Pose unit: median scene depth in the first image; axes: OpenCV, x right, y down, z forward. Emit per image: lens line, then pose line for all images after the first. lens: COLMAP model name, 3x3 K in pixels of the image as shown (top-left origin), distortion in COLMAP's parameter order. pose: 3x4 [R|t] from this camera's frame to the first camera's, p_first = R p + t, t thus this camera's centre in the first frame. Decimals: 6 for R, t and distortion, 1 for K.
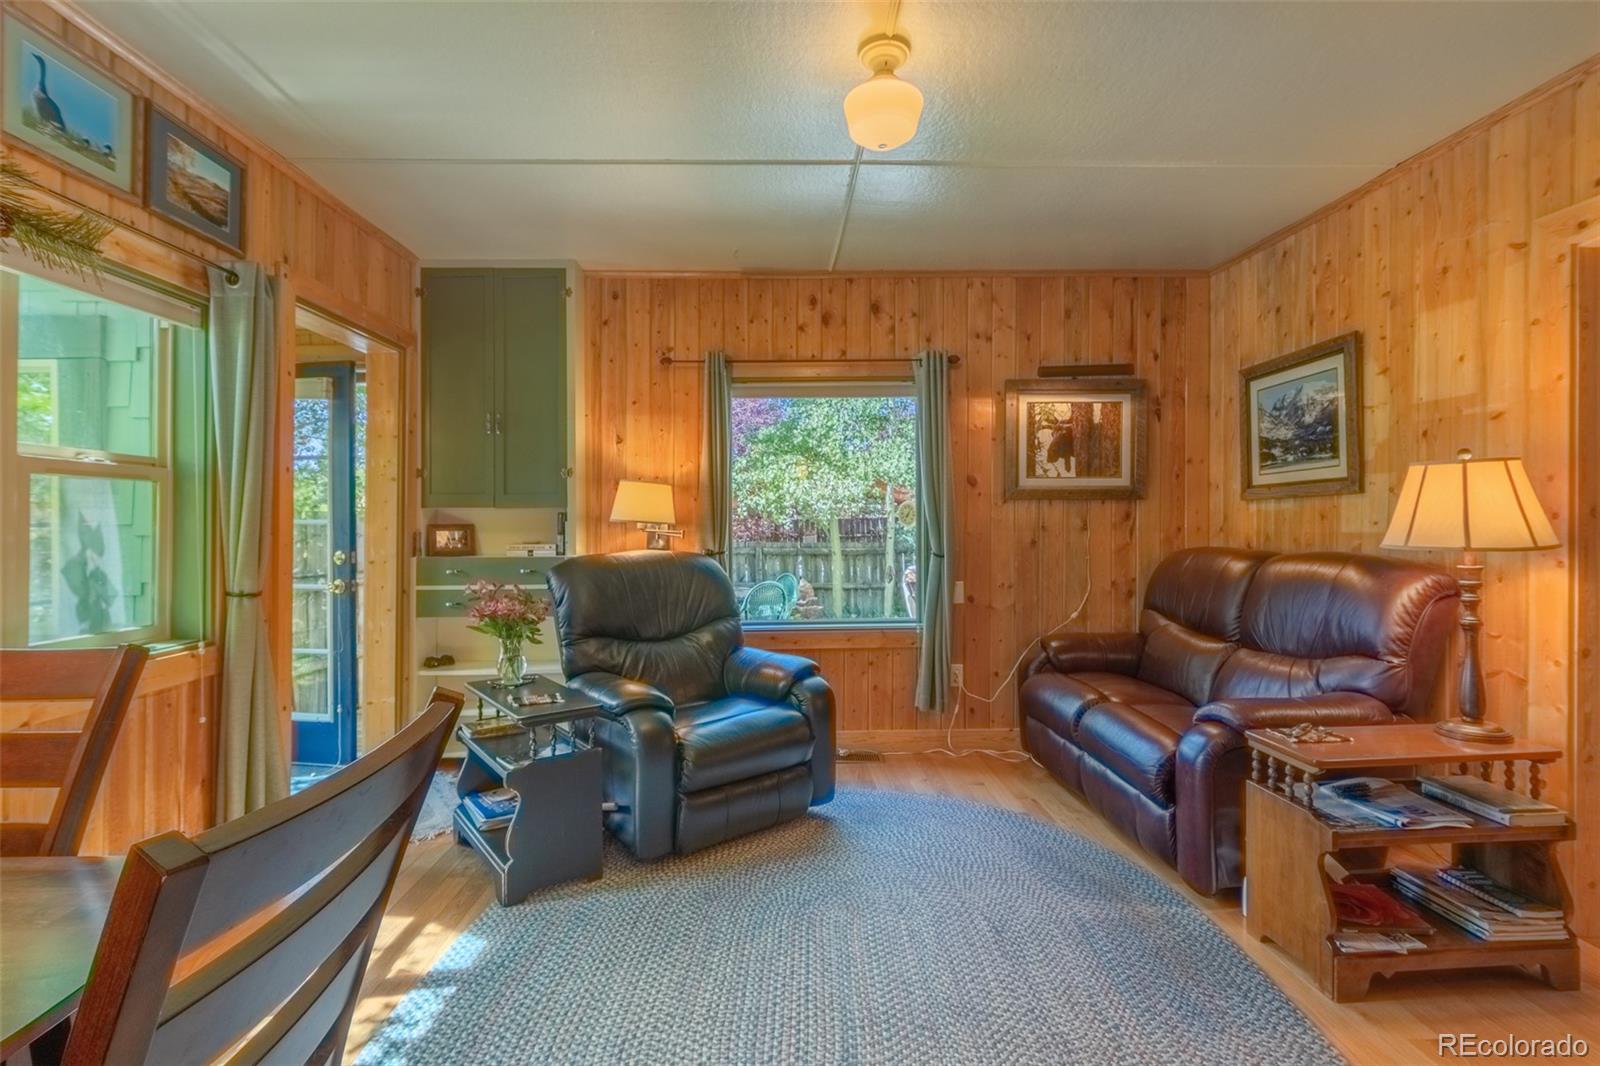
lens RADIAL K [[748.6, 0, 790.3], [0, 748.6, 535.7], [0, 0, 1]] dist [-0.005630, -0.000129]
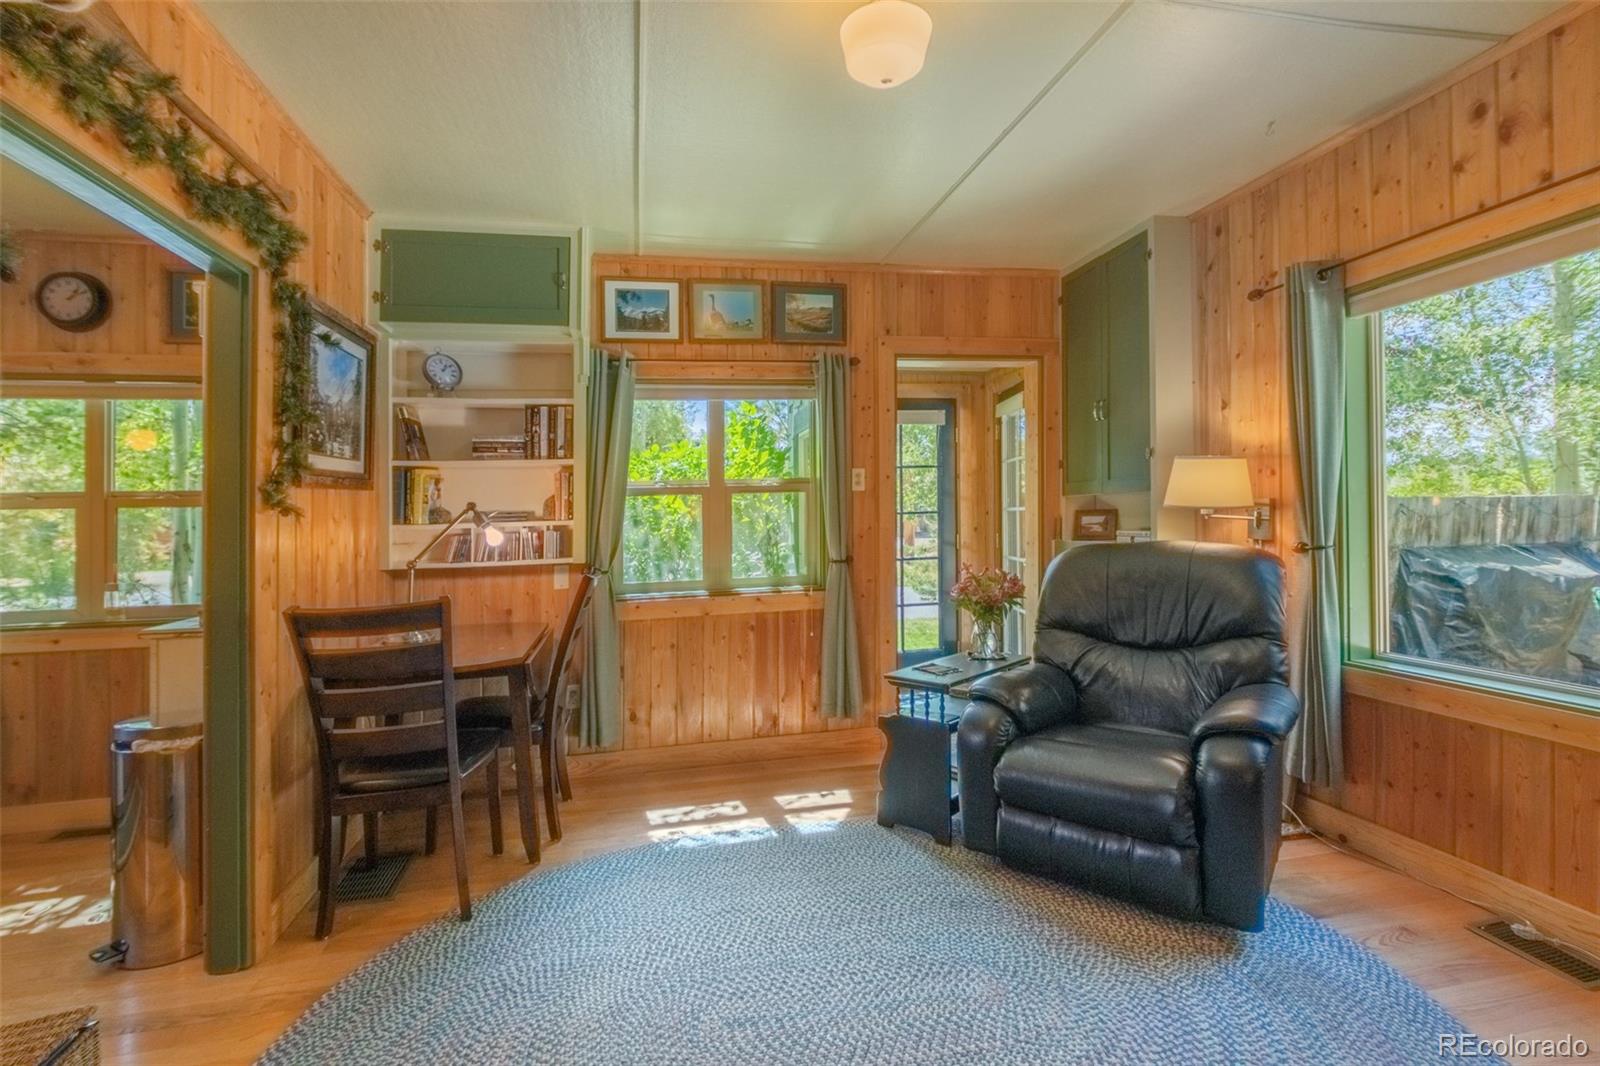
lens RADIAL K [[748.6, 0, 787.5], [0, 748.6, 516.5], [0, 0, 1]] dist [-0.005630, -0.000129]
pose [[0.171361, 0.002470, -0.985205, 0.526659], [0.010280, 0.999938, 0.004295, -0.015145], [0.985155, -0.010864, 0.171325, 0.409649]]
